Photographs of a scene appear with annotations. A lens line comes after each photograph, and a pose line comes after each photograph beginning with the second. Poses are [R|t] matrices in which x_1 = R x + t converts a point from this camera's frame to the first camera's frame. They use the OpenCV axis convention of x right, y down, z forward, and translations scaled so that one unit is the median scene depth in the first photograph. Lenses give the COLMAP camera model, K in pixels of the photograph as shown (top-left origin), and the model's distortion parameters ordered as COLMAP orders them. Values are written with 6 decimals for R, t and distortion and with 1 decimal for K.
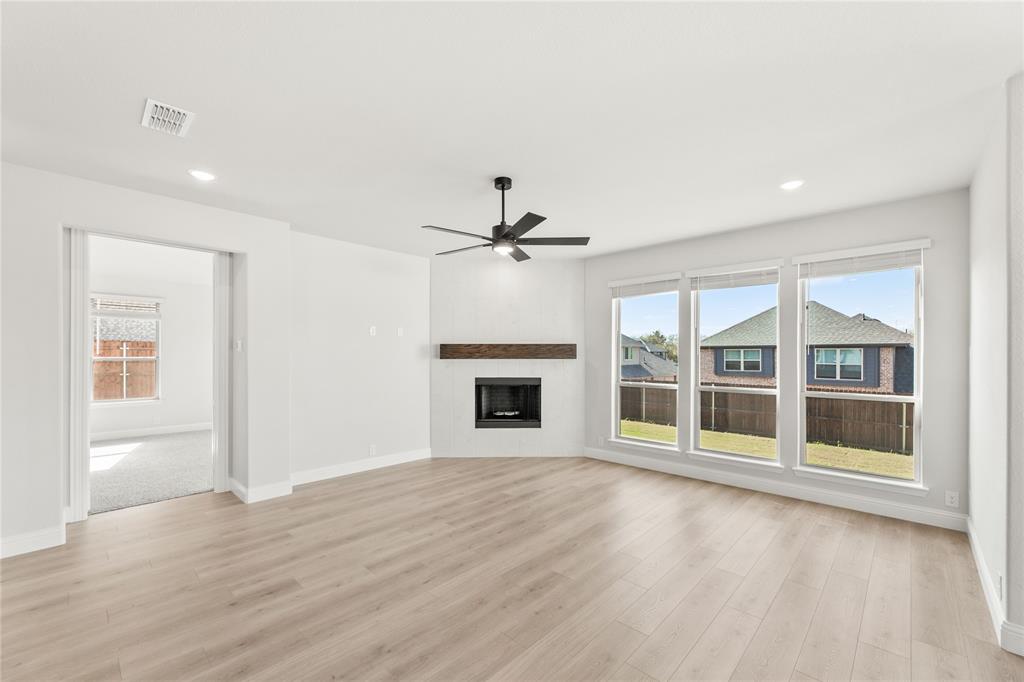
lens RADIAL K [[414.8, 0, 503.5], [0, 414.8, 354.8], [0, 0, 1]] dist [-0.008106, 0.000403]
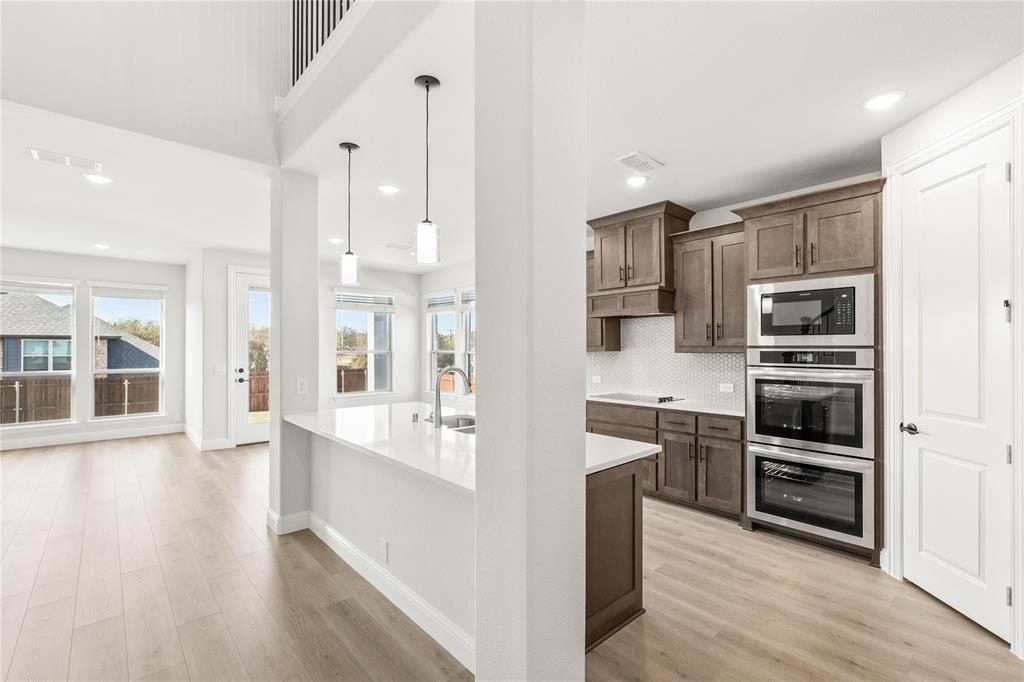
lens RADIAL K [[437.8, 0, 508.7], [0, 437.8, 345.4], [0, 0, 1]] dist [0.001350, 0.000241]
pose [[0.049930, 0.003050, 0.998748, -0.616153], [-0.000870, 0.999995, -0.003010, 0.000184], [-0.998752, -0.000718, 0.049933, -0.461823]]
